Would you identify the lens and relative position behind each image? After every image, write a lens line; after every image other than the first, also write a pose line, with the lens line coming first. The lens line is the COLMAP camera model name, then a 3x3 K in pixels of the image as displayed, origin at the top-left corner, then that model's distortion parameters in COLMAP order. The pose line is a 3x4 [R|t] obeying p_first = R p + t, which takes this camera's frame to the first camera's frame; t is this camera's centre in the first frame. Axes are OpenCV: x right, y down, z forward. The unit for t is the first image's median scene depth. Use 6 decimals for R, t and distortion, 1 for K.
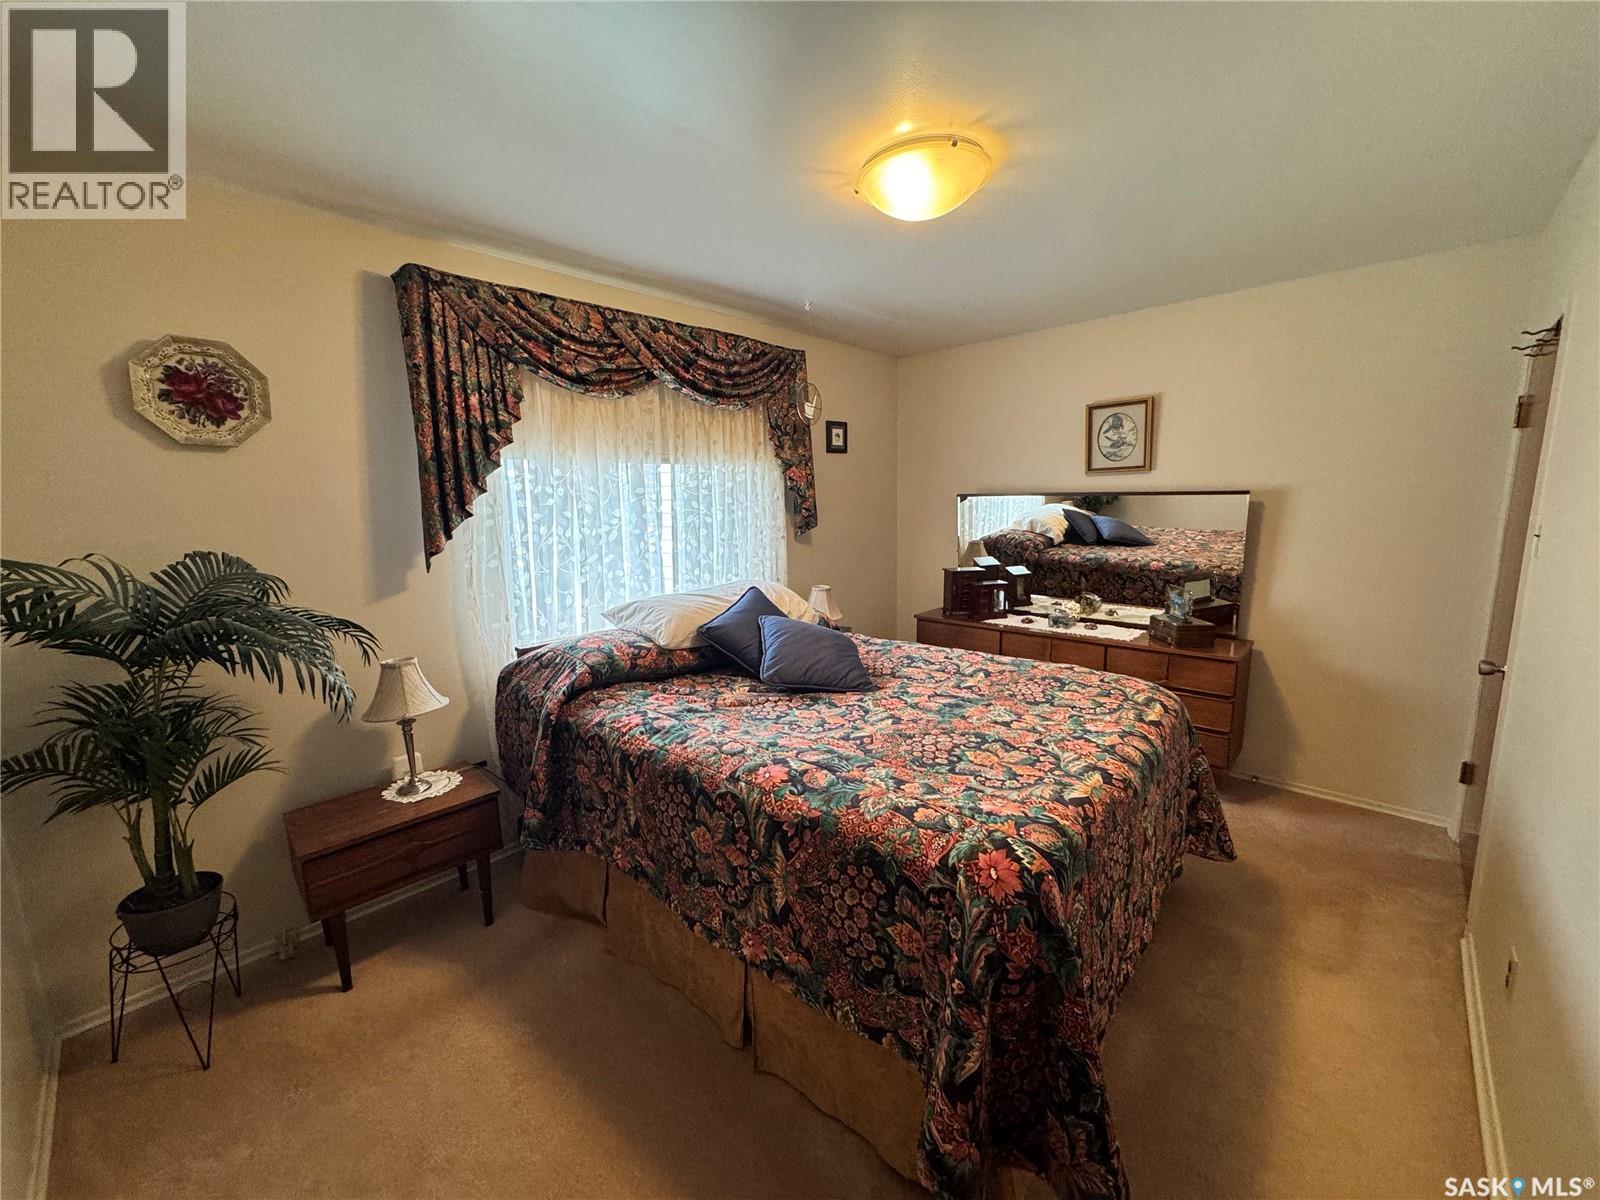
lens RADIAL K [[644.8, 0, 796.8], [0, 644.8, 583.8], [0, 0, 1]] dist [-0.010003, 0.000020]
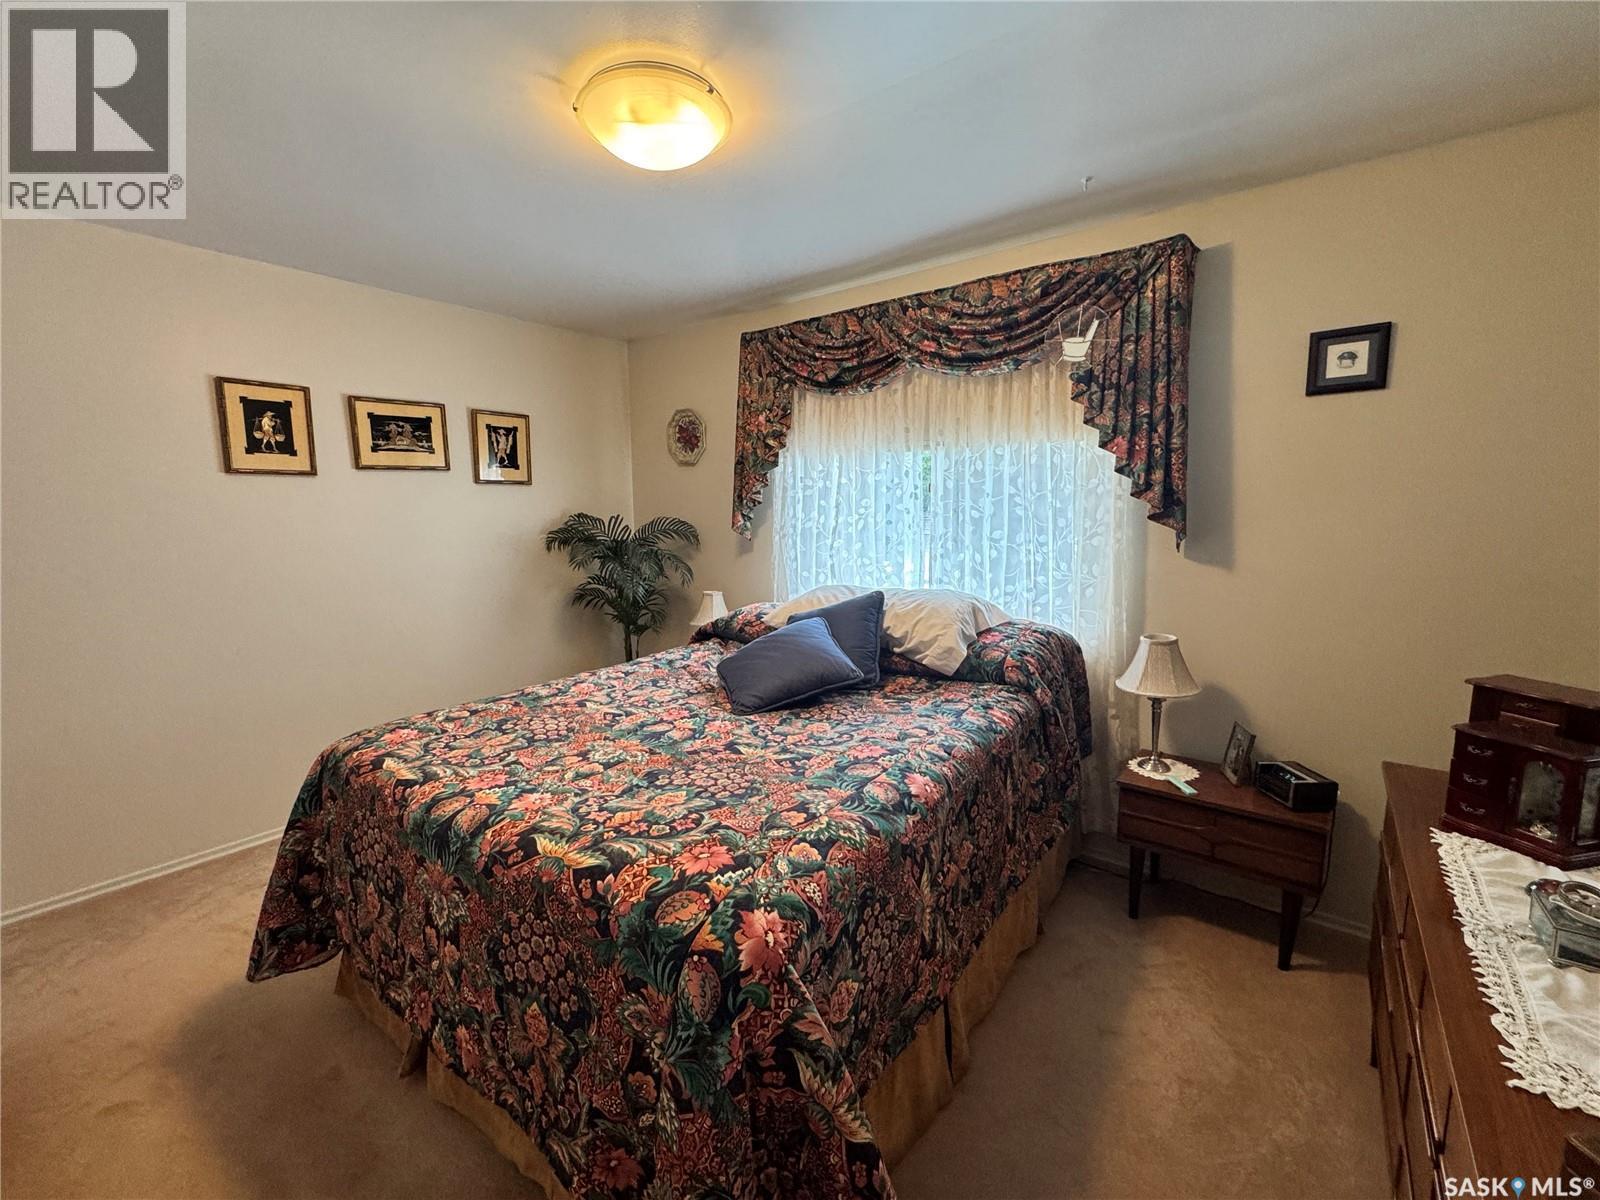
lens RADIAL K [[671.9, 0, 800.0], [0, 671.9, 600.0], [0, 0, 1]] dist [-0.001100, 0.000027]
pose [[0.086607, 0.165777, -0.982353, 1.053305], [-0.117484, 0.980877, 0.155170, -0.144068], [0.989291, 0.101972, 0.104427, 1.023180]]
